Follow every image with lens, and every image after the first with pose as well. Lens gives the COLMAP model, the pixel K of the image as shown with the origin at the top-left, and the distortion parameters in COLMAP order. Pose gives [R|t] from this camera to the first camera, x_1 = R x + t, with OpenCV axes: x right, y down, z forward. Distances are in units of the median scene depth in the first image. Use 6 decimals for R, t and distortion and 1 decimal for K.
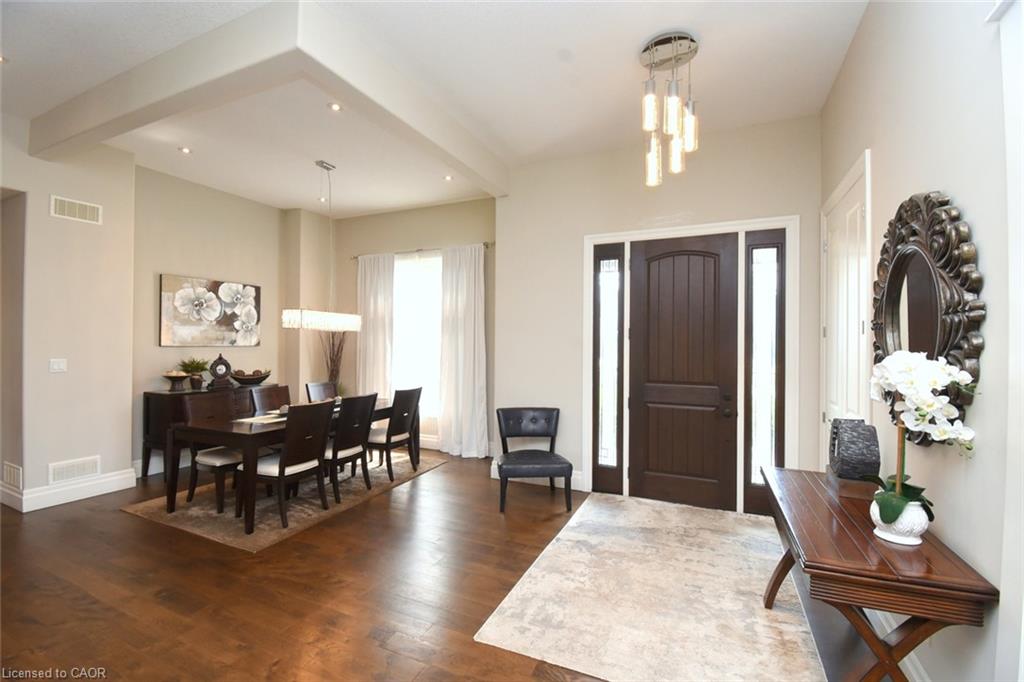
lens RADIAL K [[449.6, 0, 508.0], [0, 449.6, 342.1], [0, 0, 1]] dist [0.023420, -0.031082]
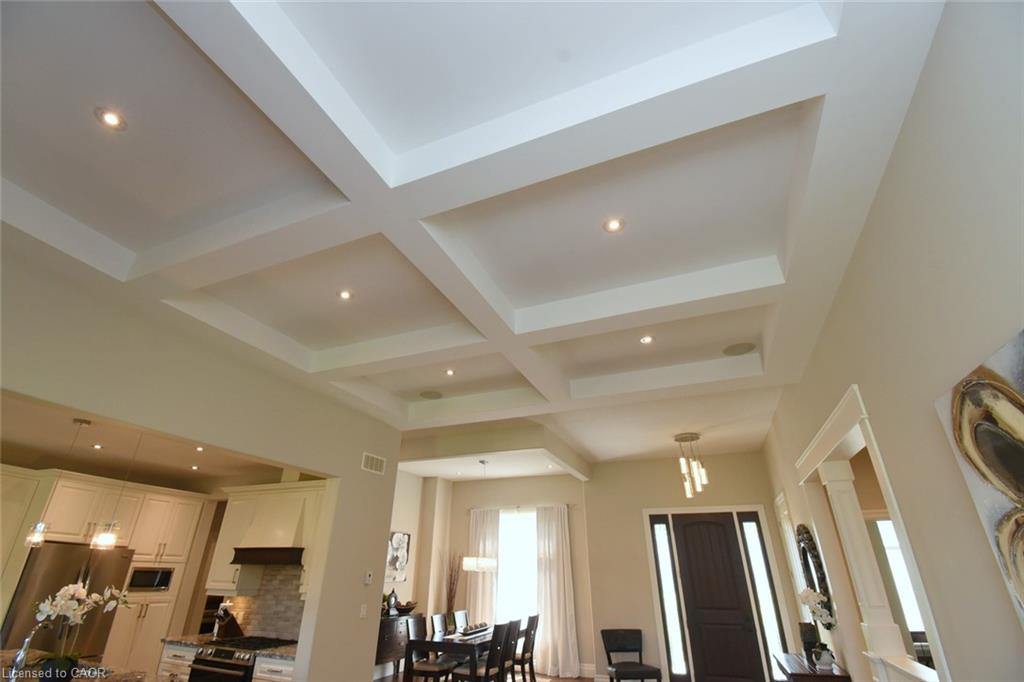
lens RADIAL K [[449.6, 0, 508.0], [0, 449.6, 342.1], [0, 0, 1]] dist [0.023420, -0.031082]
pose [[0.999424, 0.016276, 0.029784, -0.322223], [-0.001074, 0.892257, -0.451527, -0.023467], [-0.033924, 0.451235, 0.891760, -0.631759]]
